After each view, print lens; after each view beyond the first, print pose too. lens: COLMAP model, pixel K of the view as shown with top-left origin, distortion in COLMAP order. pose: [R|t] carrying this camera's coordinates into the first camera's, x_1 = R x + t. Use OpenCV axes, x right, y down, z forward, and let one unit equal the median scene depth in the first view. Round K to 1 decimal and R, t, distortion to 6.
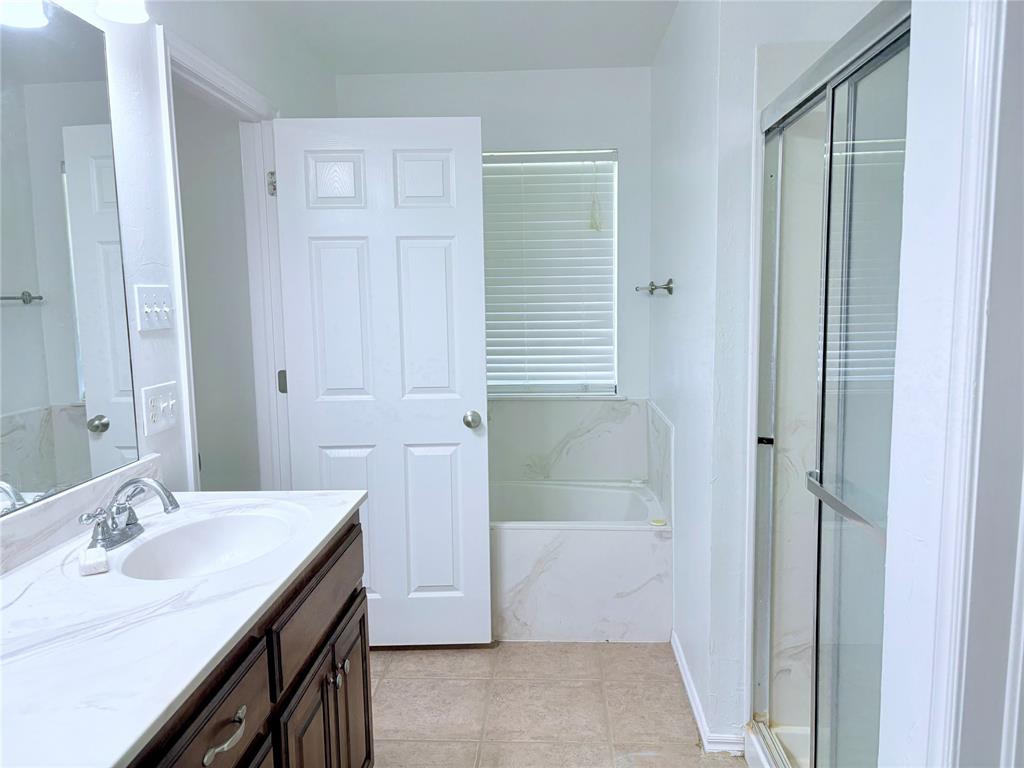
lens RADIAL K [[772.4, 0, 512.2], [0, 772.4, 393.4], [0, 0, 1]] dist [0.046960, -0.058777]
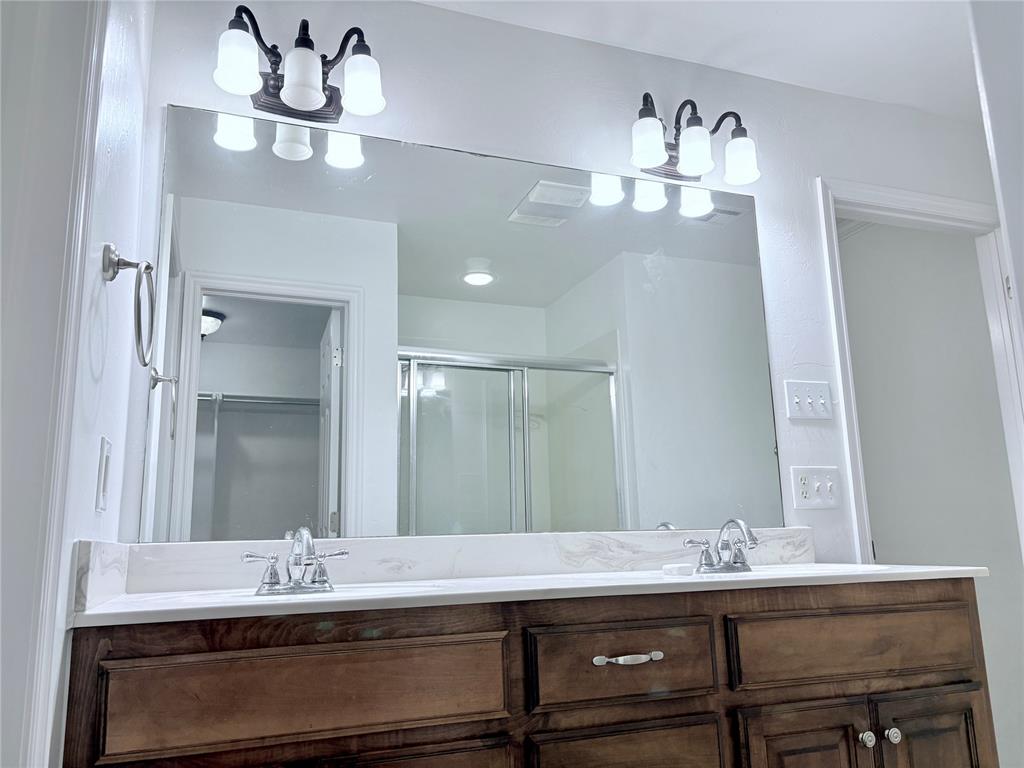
lens RADIAL K [[772.4, 0, 512.2], [0, 772.4, 393.4], [0, 0, 1]] dist [0.046960, -0.058777]
pose [[0.391187, -0.168279, -0.904795, 0.430265], [-0.095709, 0.970371, -0.221855, 0.185595], [0.915321, 0.173384, 0.363491, 0.179400]]
